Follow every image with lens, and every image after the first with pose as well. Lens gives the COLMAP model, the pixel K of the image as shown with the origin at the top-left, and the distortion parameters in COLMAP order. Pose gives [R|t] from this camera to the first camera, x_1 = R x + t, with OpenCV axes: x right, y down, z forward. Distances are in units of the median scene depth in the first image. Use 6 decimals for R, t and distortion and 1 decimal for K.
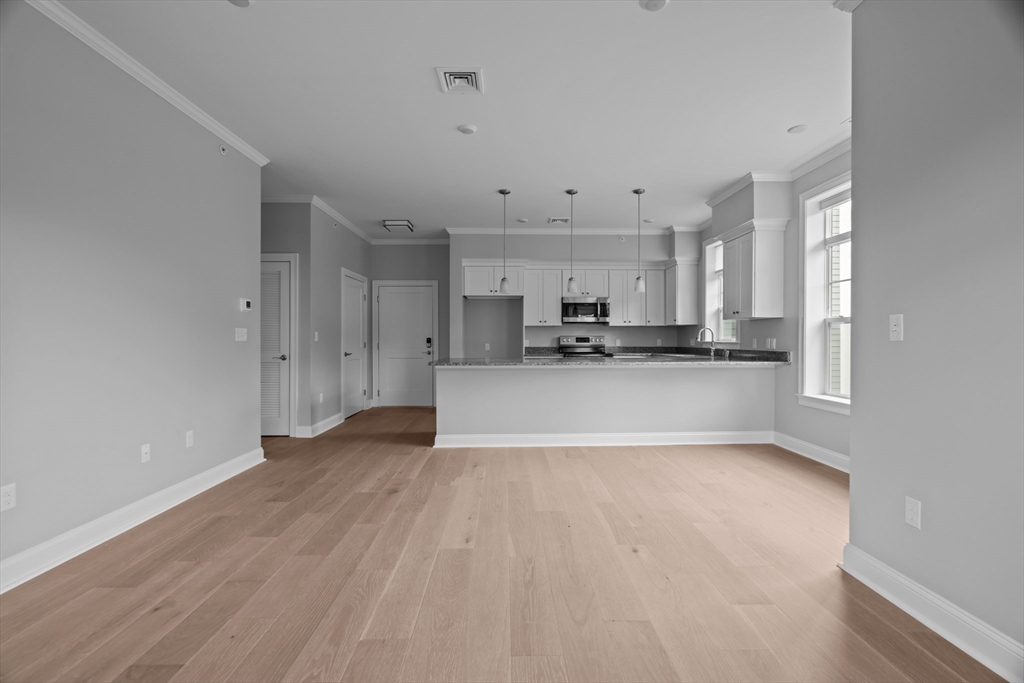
lens RADIAL K [[466.1, 0, 514.7], [0, 466.1, 339.2], [0, 0, 1]] dist [-0.007878, 0.003971]
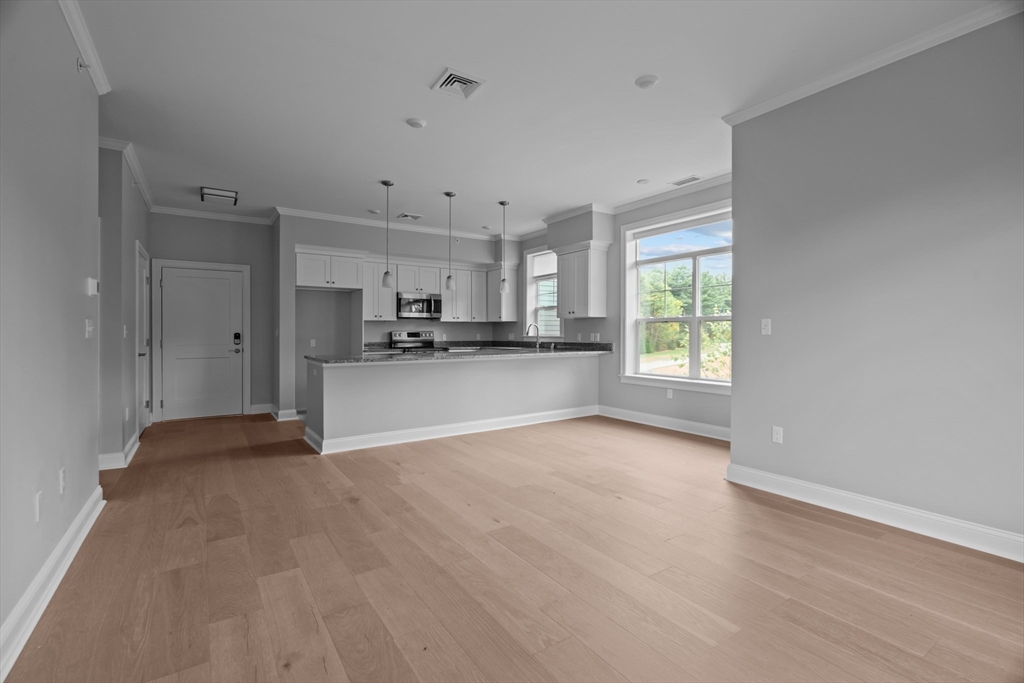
lens RADIAL K [[466.1, 0, 517.6], [0, 466.1, 335.4], [0, 0, 1]] dist [-0.007878, 0.003971]
pose [[0.836238, -0.003941, 0.548352, -0.286775], [0.002146, 0.999990, 0.003916, -0.001041], [-0.548362, -0.002098, 0.836238, 0.030554]]
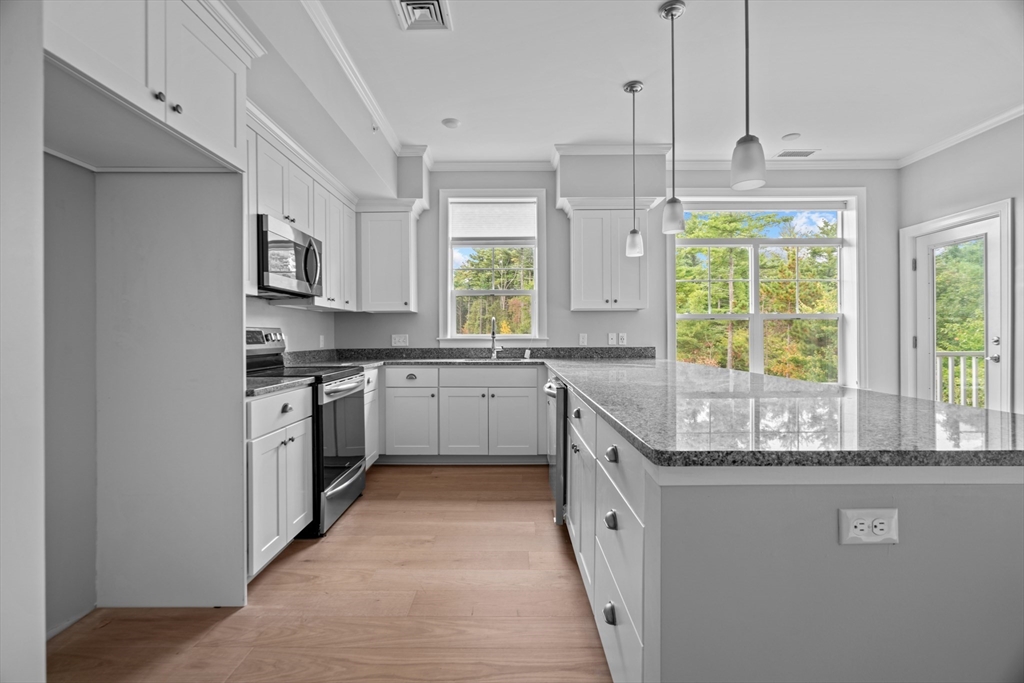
lens RADIAL K [[466.1, 0, 514.3], [0, 466.1, 336.2], [0, 0, 1]] dist [-0.007878, 0.003971]
pose [[0.020046, -0.002405, 0.999796, -0.296163], [0.004853, 0.999986, 0.002308, 0.001049], [-0.999787, 0.004806, 0.020058, 1.002590]]
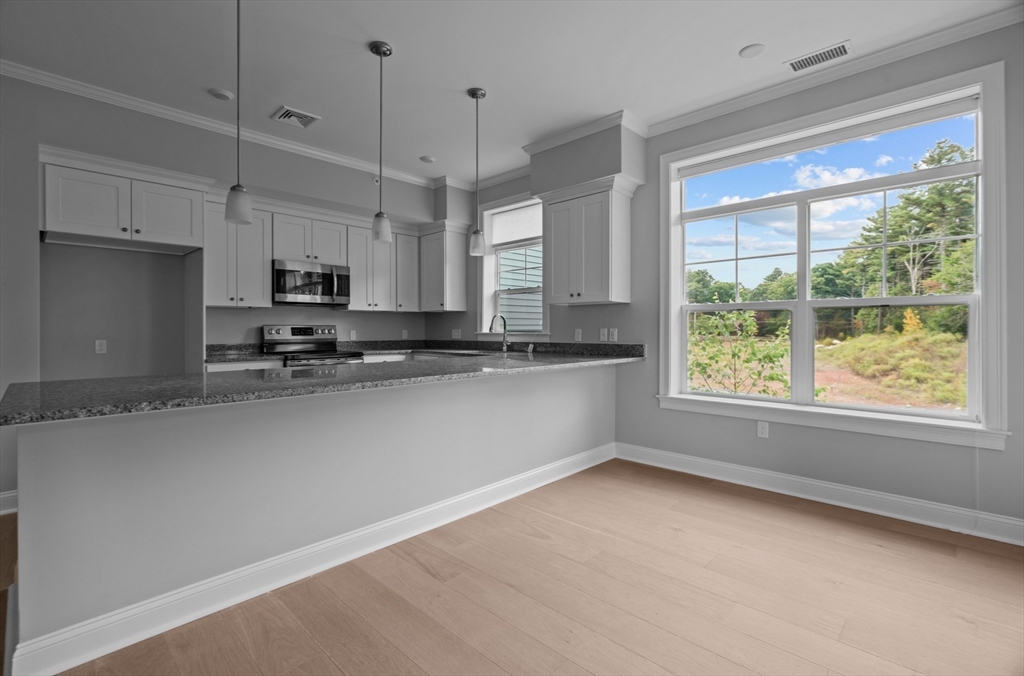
lens RADIAL K [[466.1, 0, 512.5], [0, 466.1, 331.8], [0, 0, 1]] dist [-0.007878, 0.003971]
pose [[0.705939, -0.006558, 0.708242, -0.126842], [0.003262, 0.999977, 0.006008, -0.001083], [-0.708265, -0.001931, 0.705944, 0.459435]]
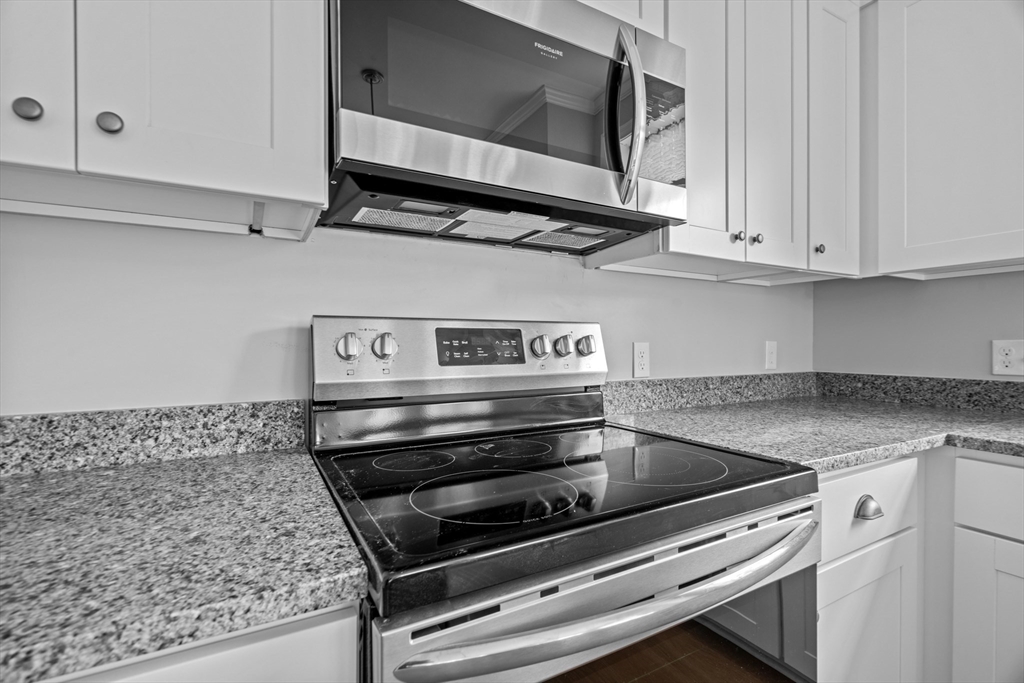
lens RADIAL K [[466.1, 0, 516.6], [0, 466.1, 347.2], [0, 0, 1]] dist [-0.007878, 0.003971]
pose [[0.884581, -0.007538, 0.466326, 0.112205], [0.001146, 0.999901, 0.013989, -0.000357], [-0.466386, -0.011840, 0.884502, 1.114849]]
